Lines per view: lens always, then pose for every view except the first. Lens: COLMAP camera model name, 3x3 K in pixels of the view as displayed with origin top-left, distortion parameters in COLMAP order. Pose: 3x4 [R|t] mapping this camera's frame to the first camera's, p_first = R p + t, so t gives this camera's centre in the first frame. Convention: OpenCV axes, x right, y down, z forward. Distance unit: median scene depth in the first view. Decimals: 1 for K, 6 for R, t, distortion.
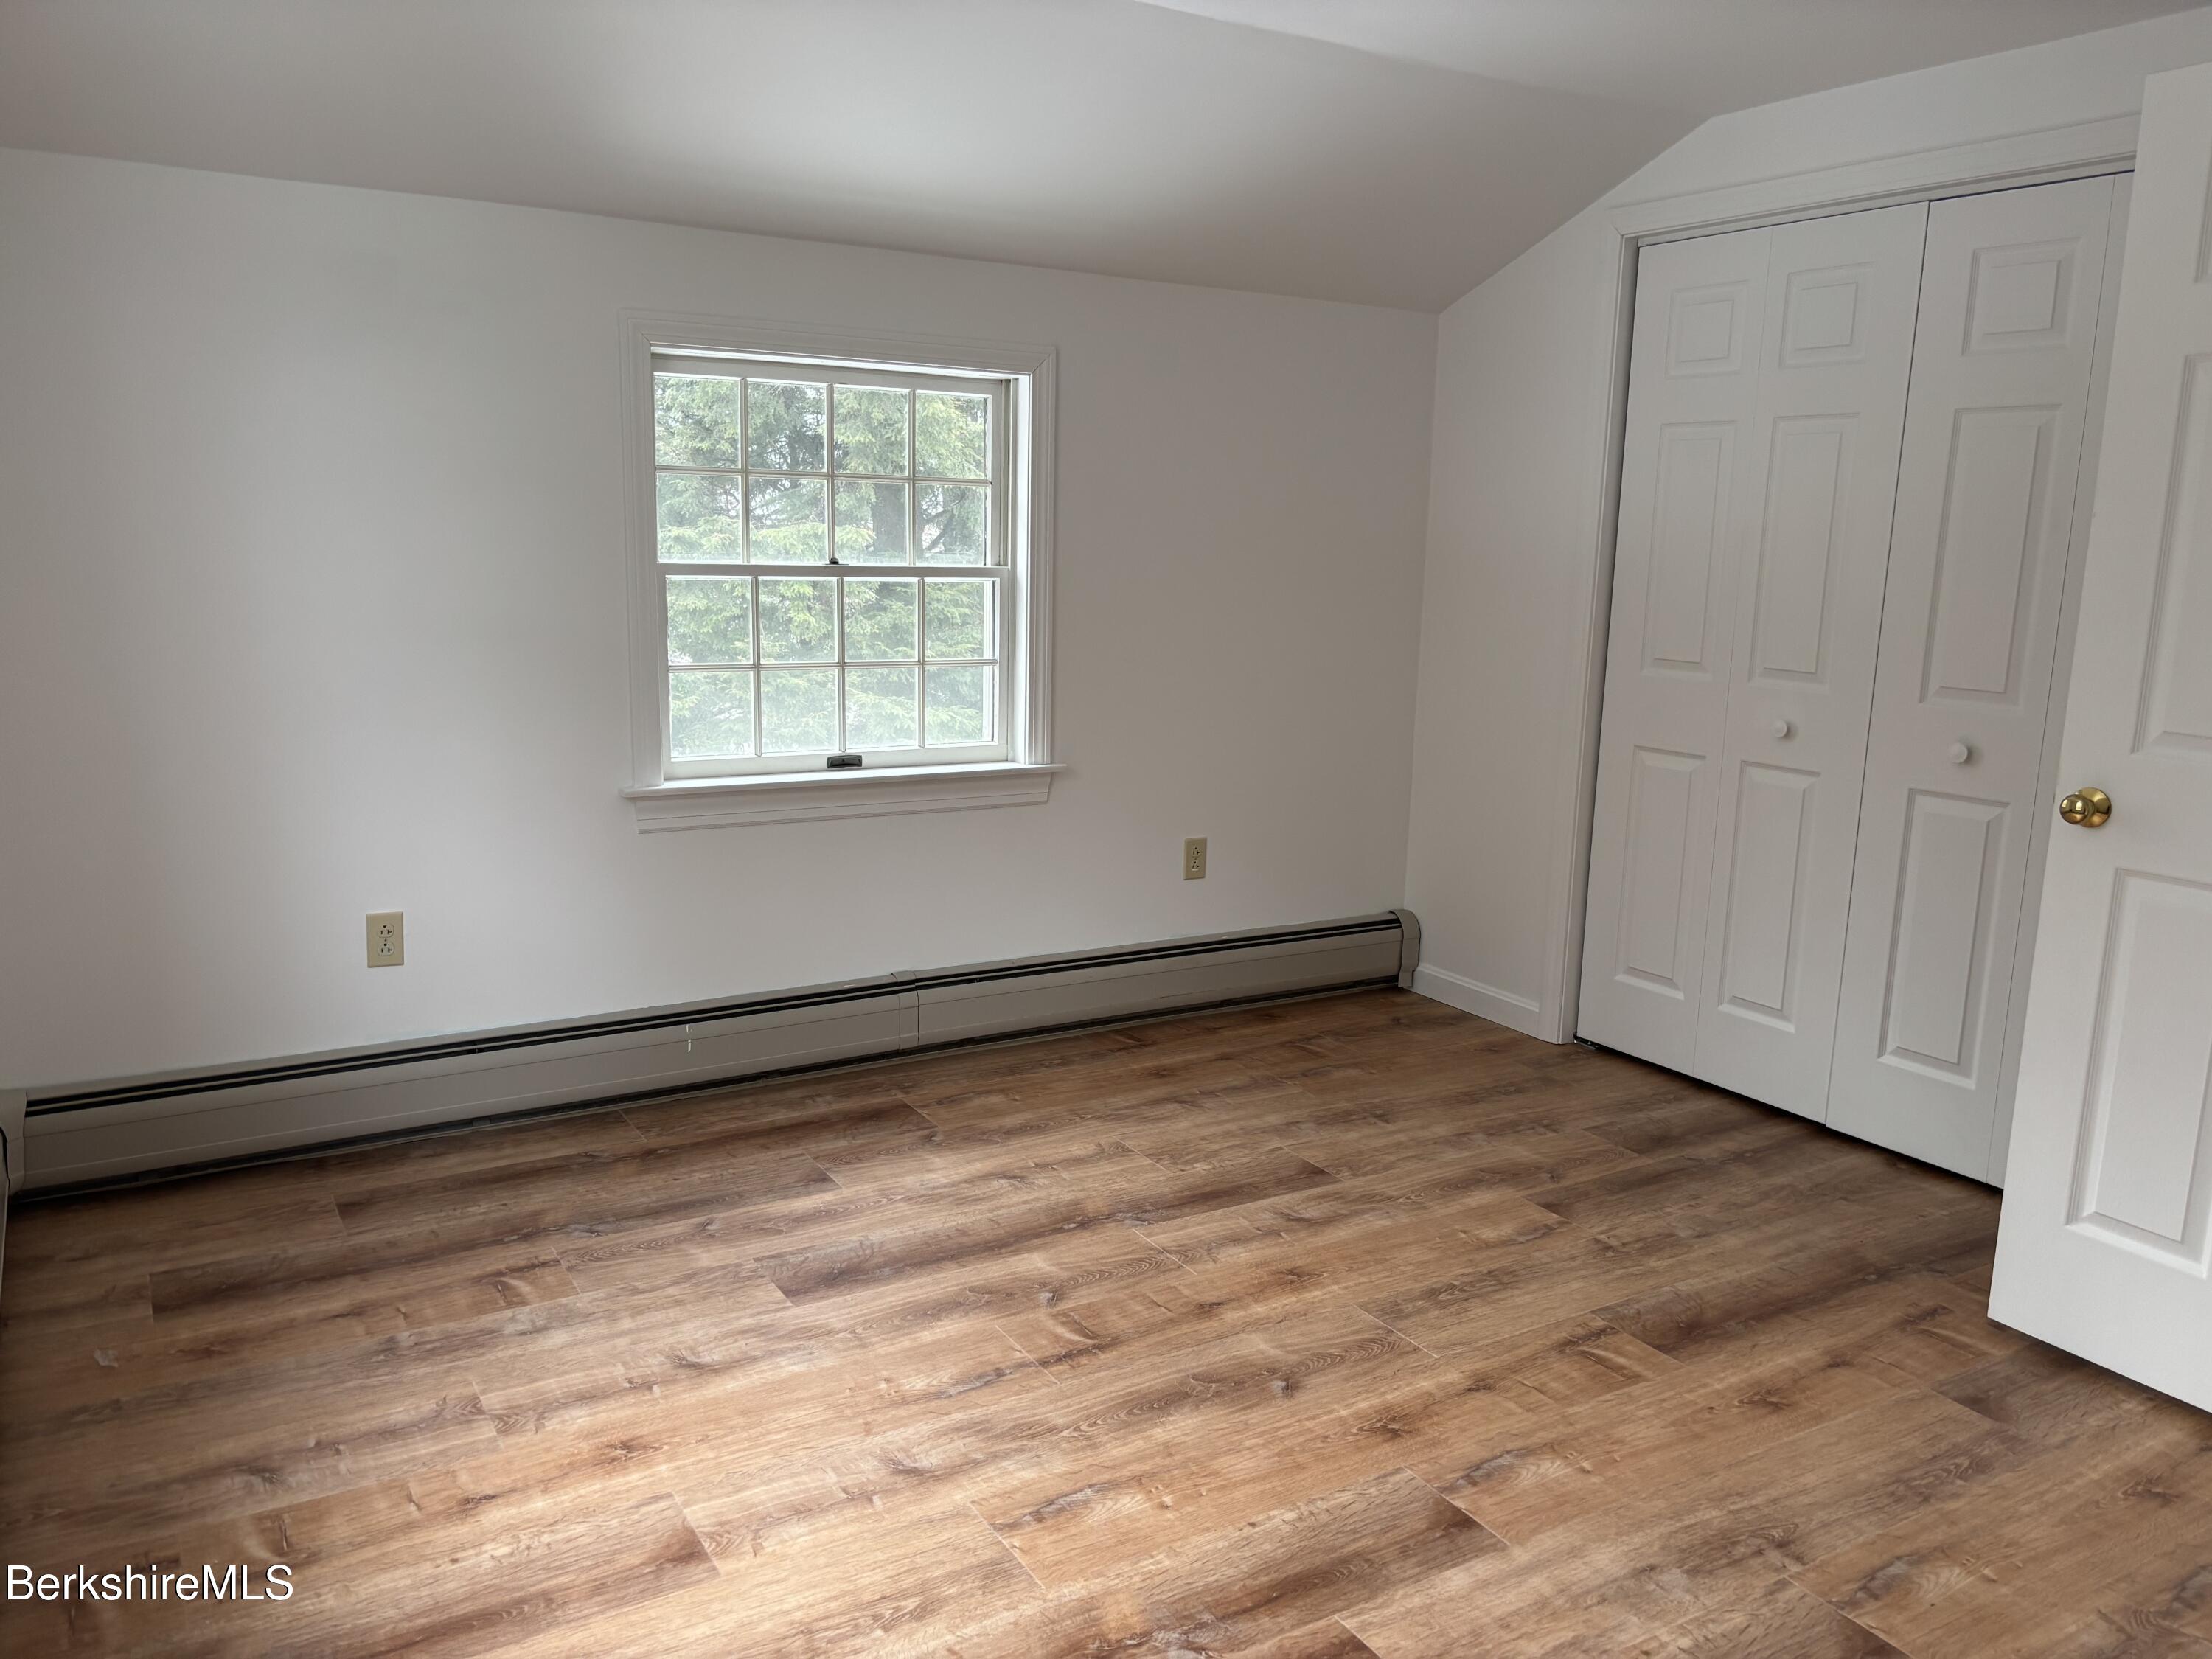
lens RADIAL K [[1668.6, 0, 1103.7], [0, 1668.6, 837.8], [0, 0, 1]] dist [0.048437, -0.056127]
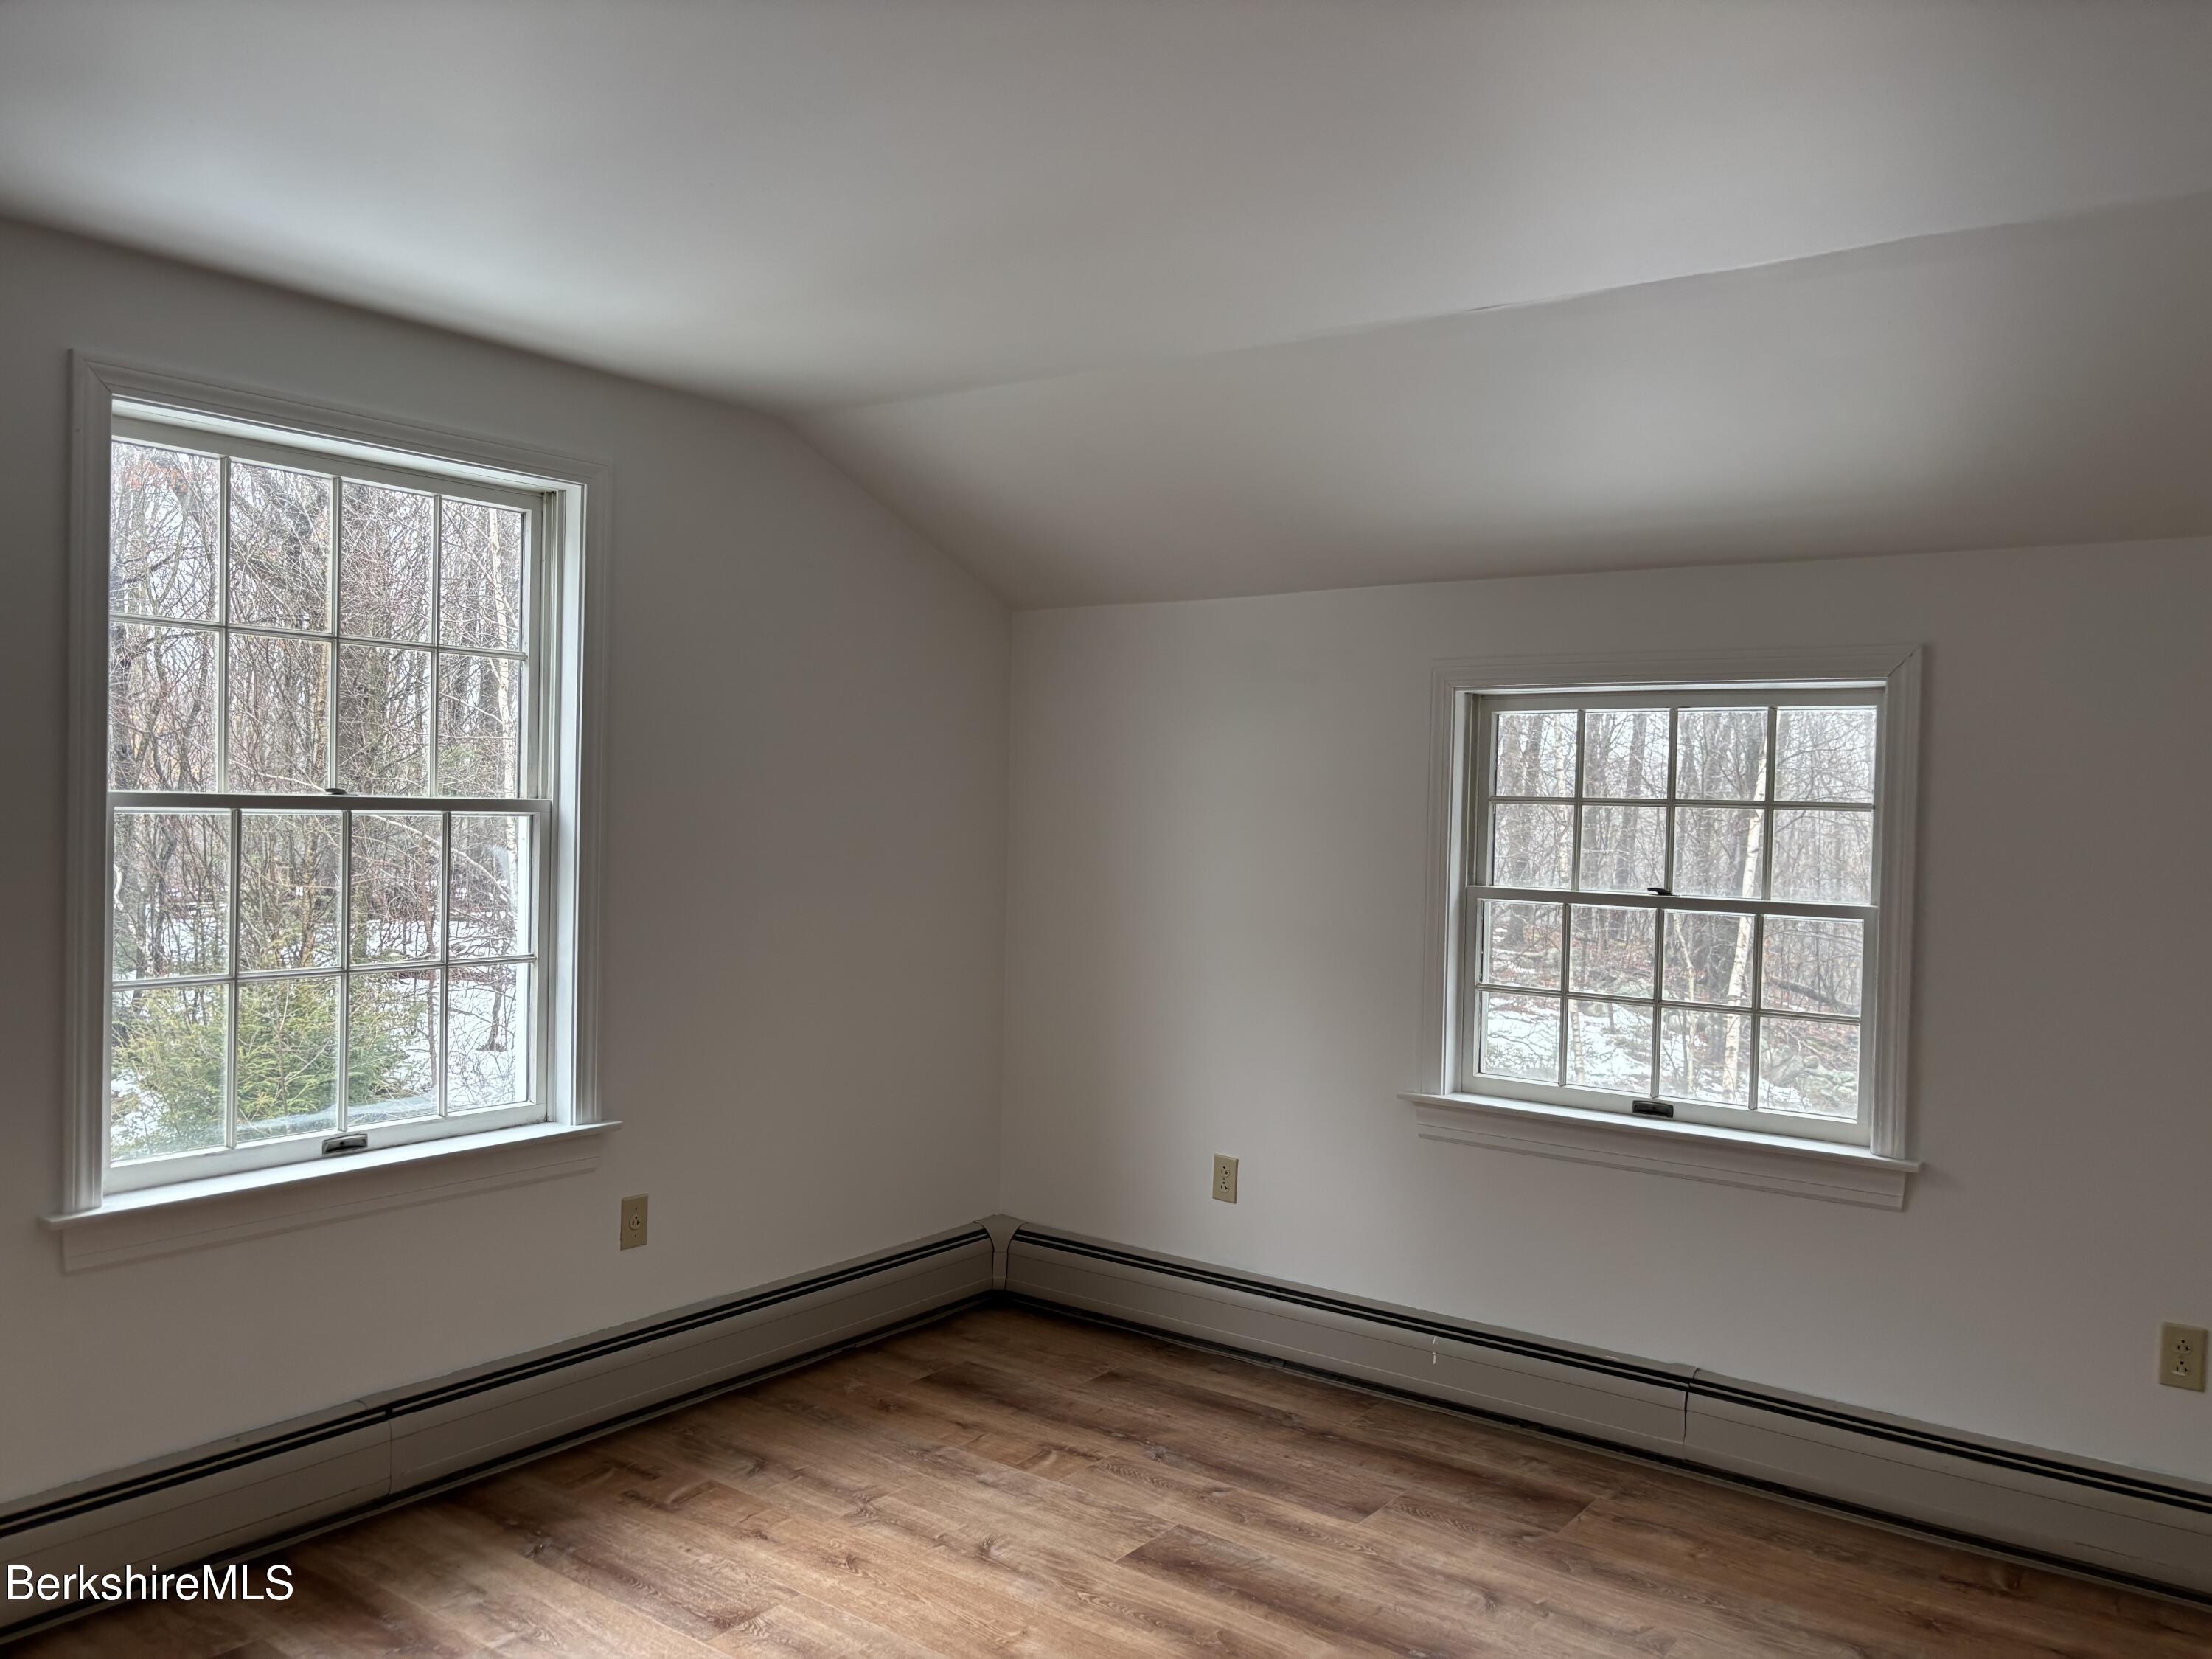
lens RADIAL K [[1668.6, 0, 1098.8], [0, 1668.6, 814.5], [0, 0, 1]] dist [0.048437, -0.056127]
pose [[0.383079, -0.005852, -0.923697, 0.736177], [-0.190144, 0.978065, -0.085053, -0.086141], [0.903933, 0.208218, 0.373564, 0.450490]]
